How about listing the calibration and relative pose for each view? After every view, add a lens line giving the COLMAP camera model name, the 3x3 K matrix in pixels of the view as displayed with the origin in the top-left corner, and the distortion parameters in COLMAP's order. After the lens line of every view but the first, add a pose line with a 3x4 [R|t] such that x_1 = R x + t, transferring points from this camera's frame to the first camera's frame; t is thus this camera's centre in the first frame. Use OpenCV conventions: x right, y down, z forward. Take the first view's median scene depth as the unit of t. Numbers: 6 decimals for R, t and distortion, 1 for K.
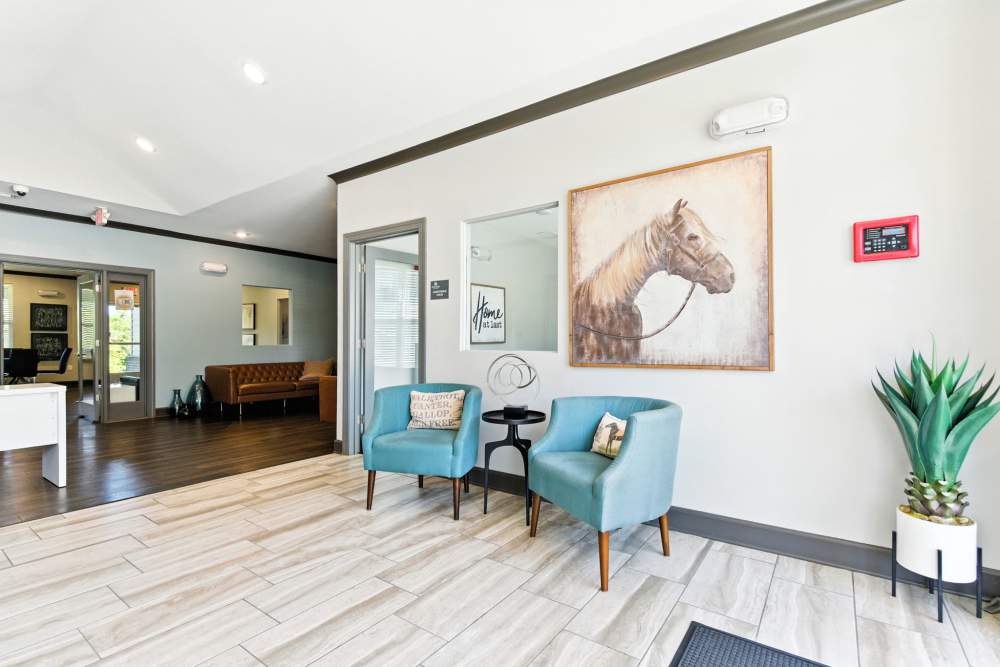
lens RADIAL K [[463.6, 0, 523.4], [0, 463.6, 342.1], [0, 0, 1]] dist [-0.004191, -0.001047]
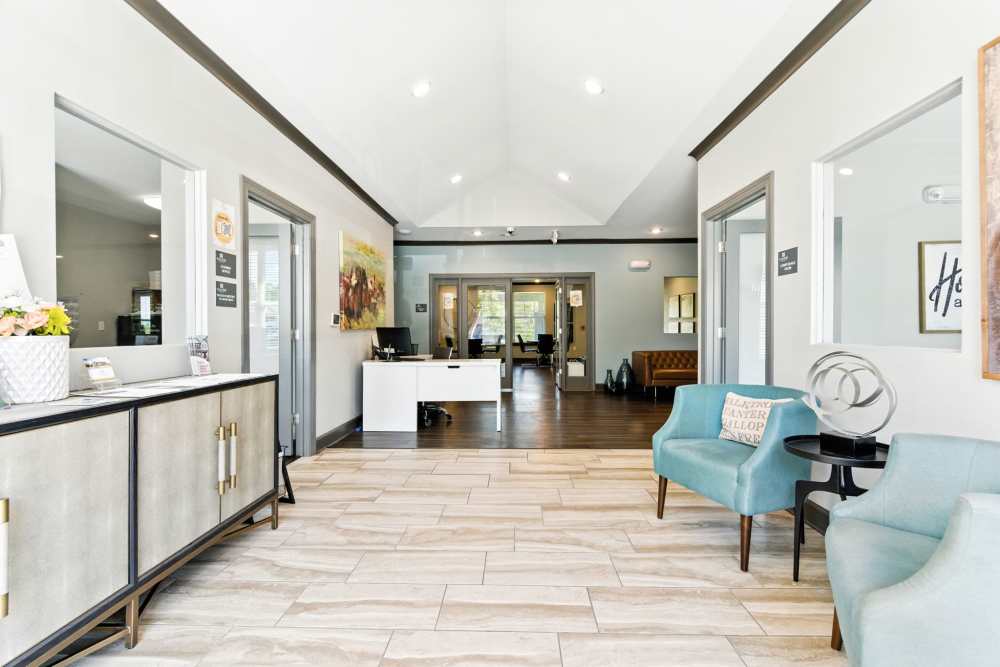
lens RADIAL K [[463.6, 0, 501.7], [0, 463.6, 331.2], [0, 0, 1]] dist [-0.004191, -0.001047]
pose [[0.530320, 0.000148, -0.847798, 0.212782], [0.005198, 0.999981, 0.003426, -0.005596], [0.847782, -0.006224, 0.530309, 0.208808]]
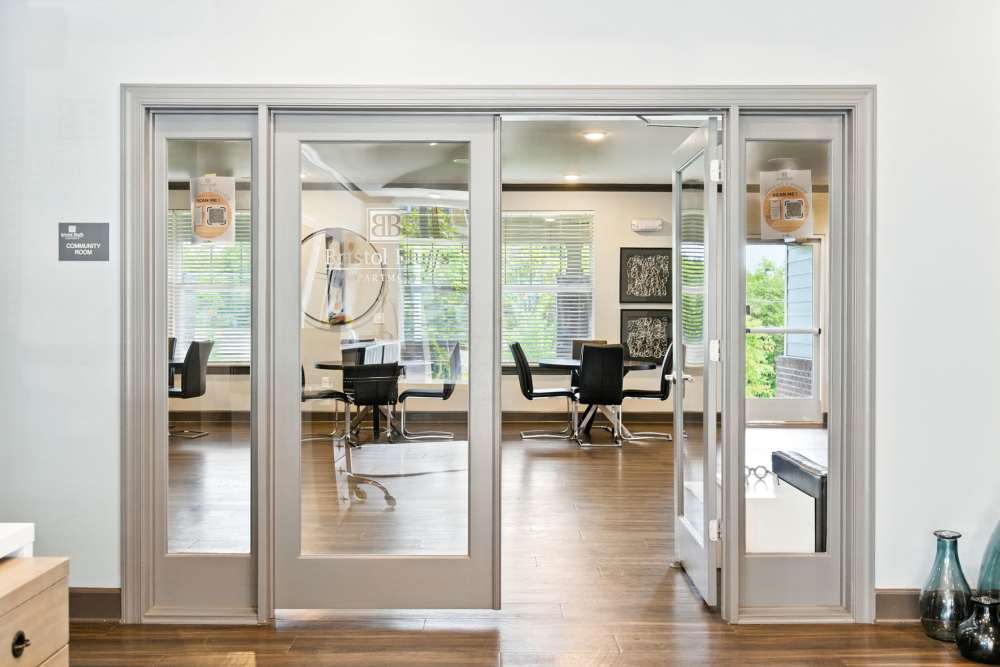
lens RADIAL K [[968.8, 0, 499.6], [0, 968.8, 330.0], [0, 0, 1]] dist [0.055997, 0.000000]
pose [[0.556301, 0.014272, -0.830859, -0.729482], [-0.001661, 0.999870, 0.016064, -0.034004], [0.830979, -0.007557, 0.556252, 0.818227]]
